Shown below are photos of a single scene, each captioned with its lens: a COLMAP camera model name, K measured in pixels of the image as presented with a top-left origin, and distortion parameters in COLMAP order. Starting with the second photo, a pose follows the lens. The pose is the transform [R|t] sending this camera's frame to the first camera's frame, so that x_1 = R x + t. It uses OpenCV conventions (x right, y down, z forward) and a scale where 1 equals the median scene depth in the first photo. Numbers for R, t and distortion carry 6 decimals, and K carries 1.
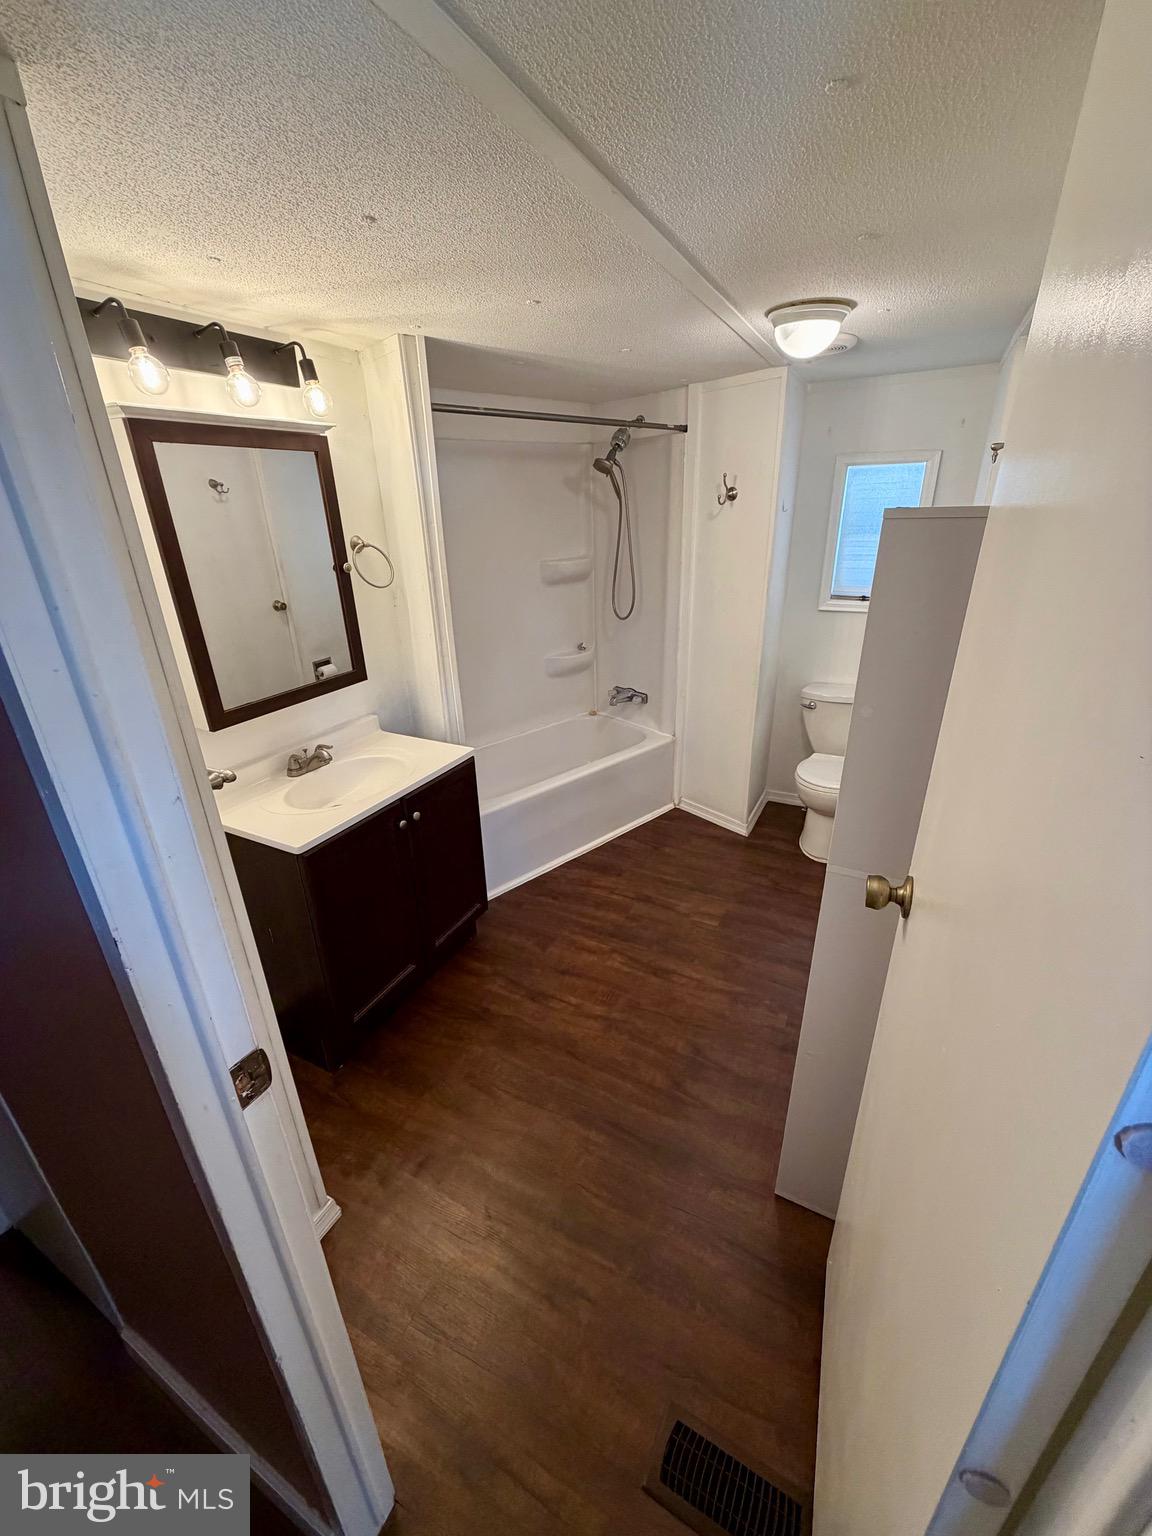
lens RADIAL K [[611.0, 0, 576.0], [0, 611.0, 763.6], [0, 0, 1]] dist [-0.003563, 0.000089]
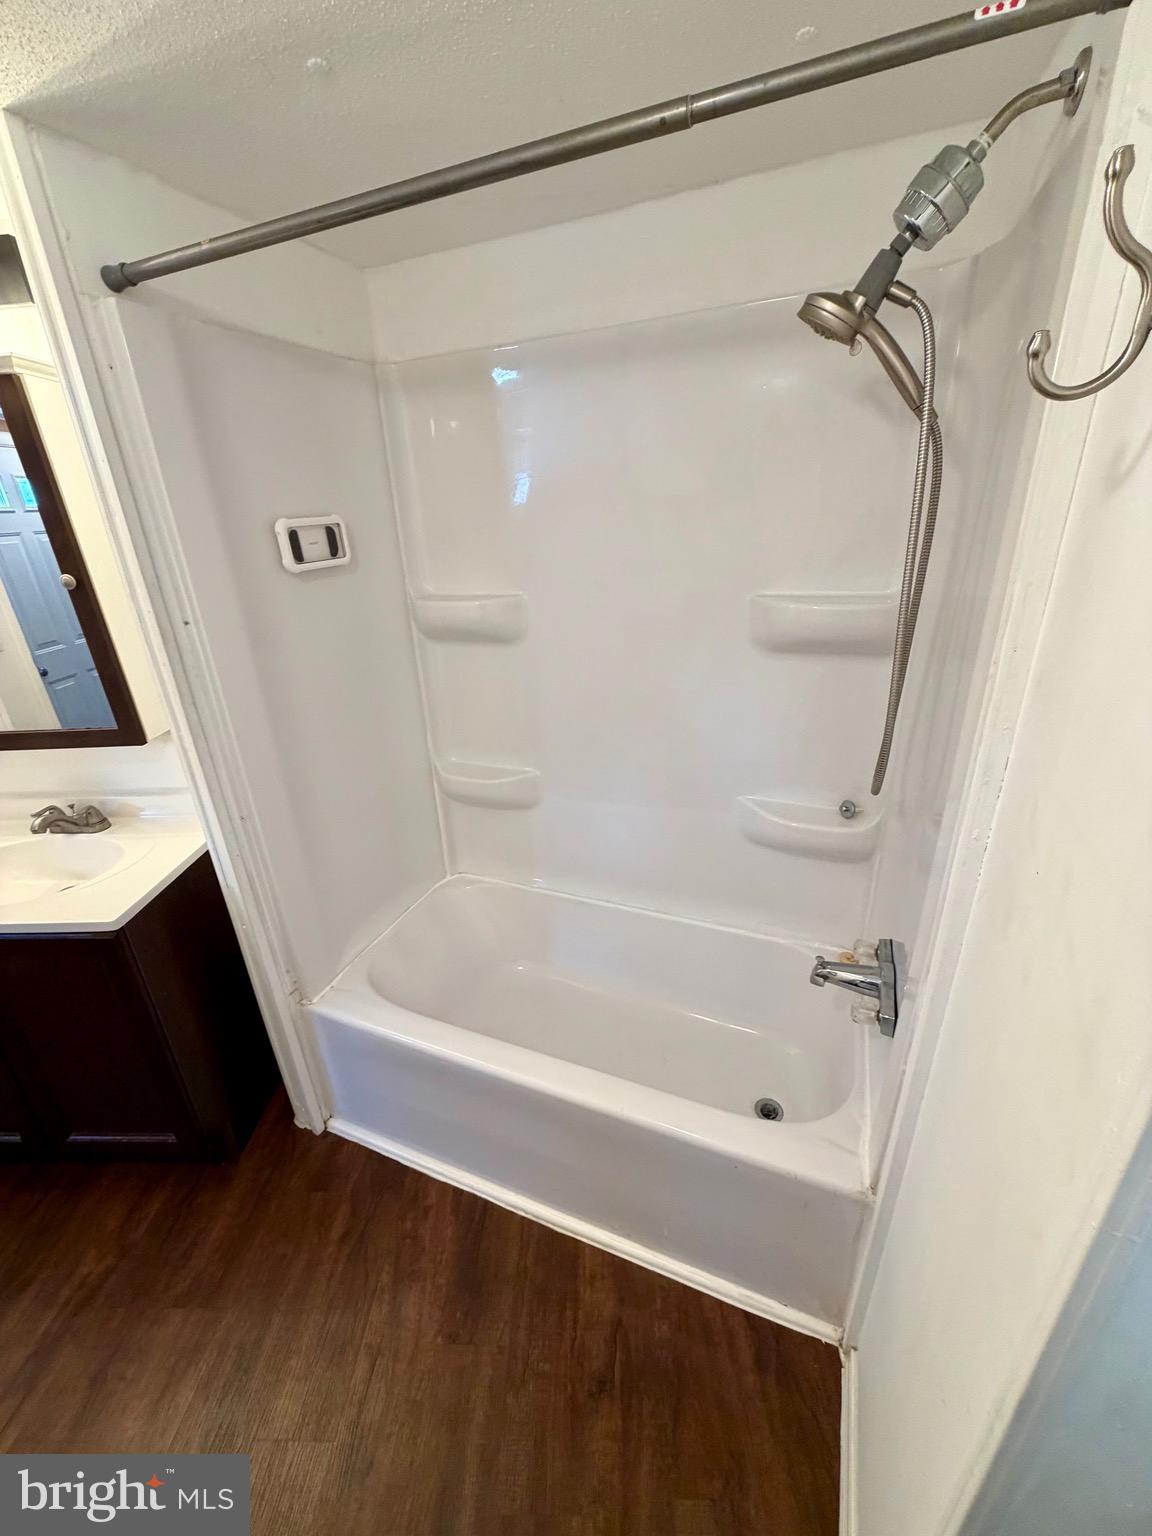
lens RADIAL K [[611.0, 0, 581.4], [0, 611.0, 764.4], [0, 0, 1]] dist [-0.003563, 0.000089]
pose [[0.434287, 0.356876, -0.827064, 0.307931], [-0.320227, 0.919358, 0.228551, -0.303725], [0.841932, 0.165592, 0.513547, 0.753120]]
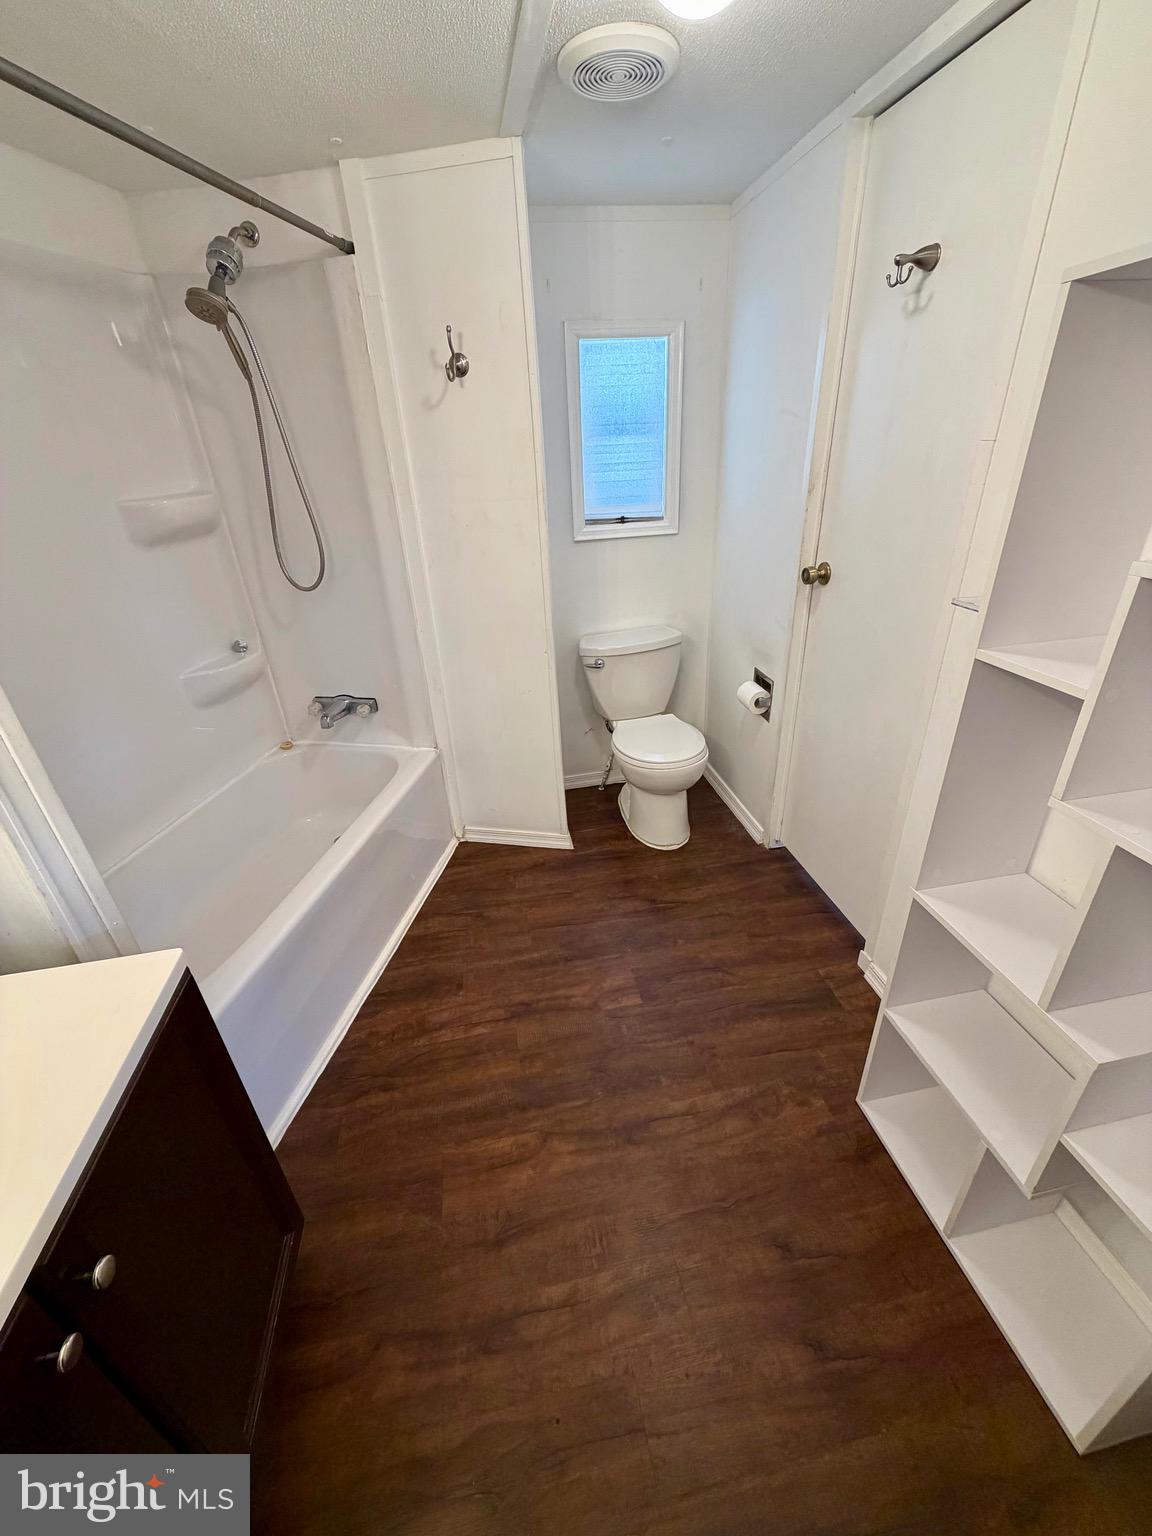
lens RADIAL K [[611.0, 0, 576.5], [0, 611.0, 764.2], [0, 0, 1]] dist [-0.003563, 0.000089]
pose [[0.790887, -0.293658, 0.536901, -0.101014], [0.261670, 0.955372, 0.137085, -0.090167], [-0.553196, 0.032072, 0.832434, 0.377392]]
